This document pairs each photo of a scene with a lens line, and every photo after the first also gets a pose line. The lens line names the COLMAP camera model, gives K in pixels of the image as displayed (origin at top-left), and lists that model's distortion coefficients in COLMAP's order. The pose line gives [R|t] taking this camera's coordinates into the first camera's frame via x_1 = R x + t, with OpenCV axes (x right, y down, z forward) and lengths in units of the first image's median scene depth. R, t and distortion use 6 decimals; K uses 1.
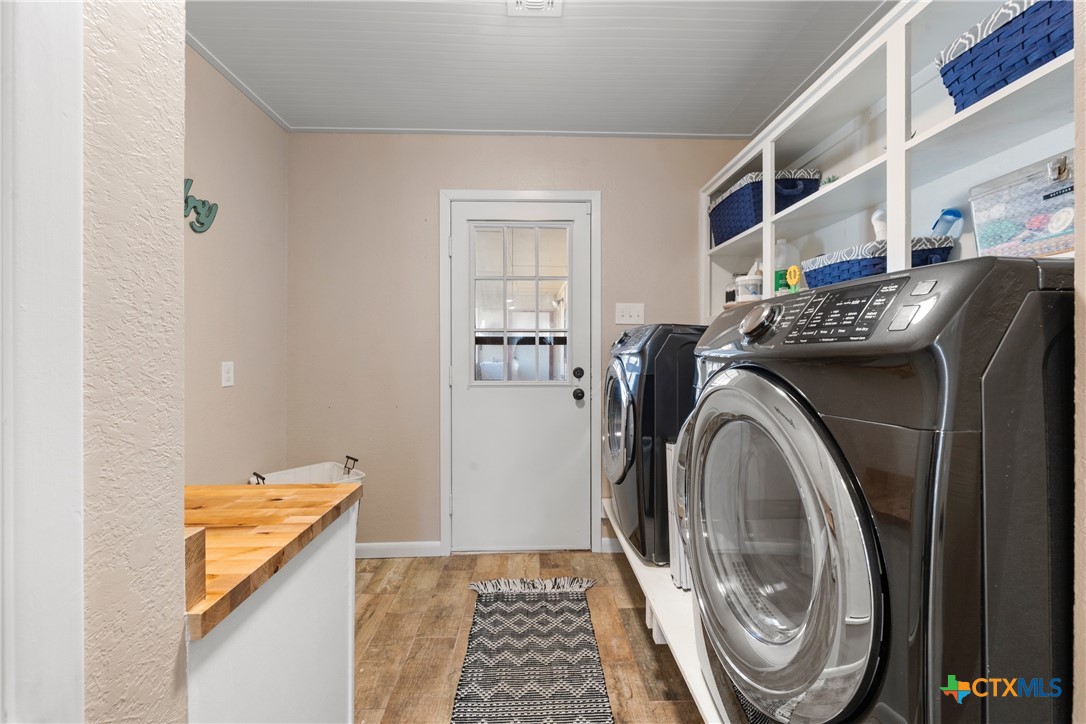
lens RADIAL K [[377.1, 0, 531.5], [0, 377.1, 355.7], [0, 0, 1]] dist [0.001529, 0.000461]
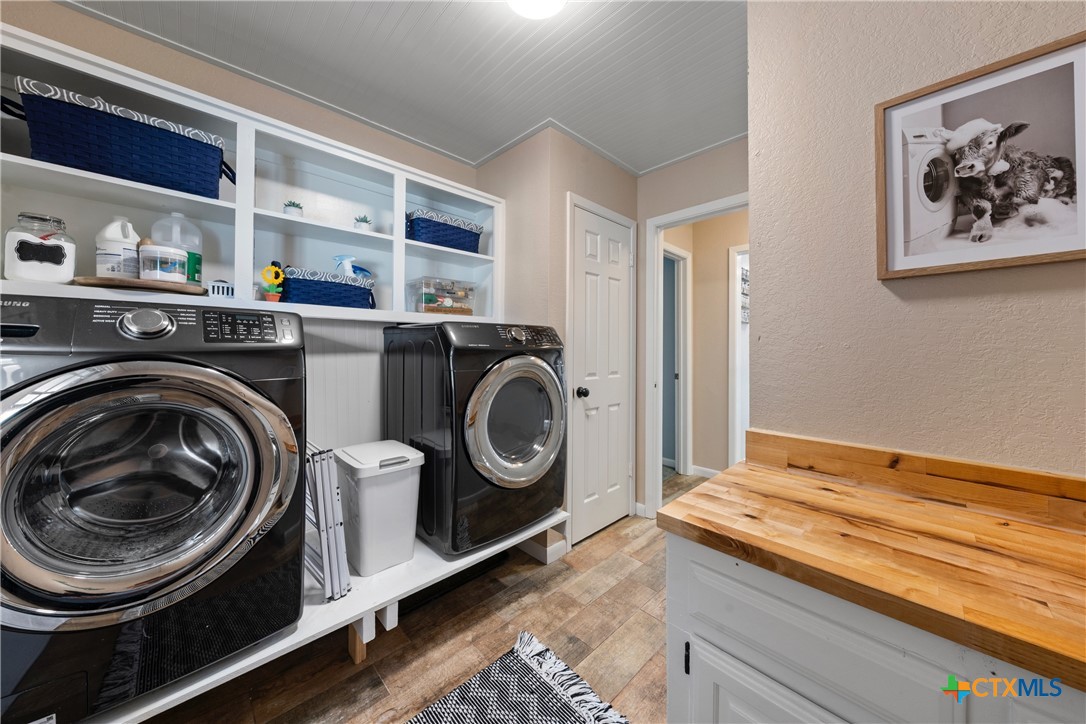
lens RADIAL K [[377.1, 0, 537.4], [0, 377.1, 354.2], [0, 0, 1]] dist [0.001529, 0.000461]
pose [[-0.651341, -0.009219, 0.758729, -0.727483], [-0.000447, 0.999931, 0.011766, -0.007850], [-0.758785, 0.007325, -0.651300, 1.401544]]
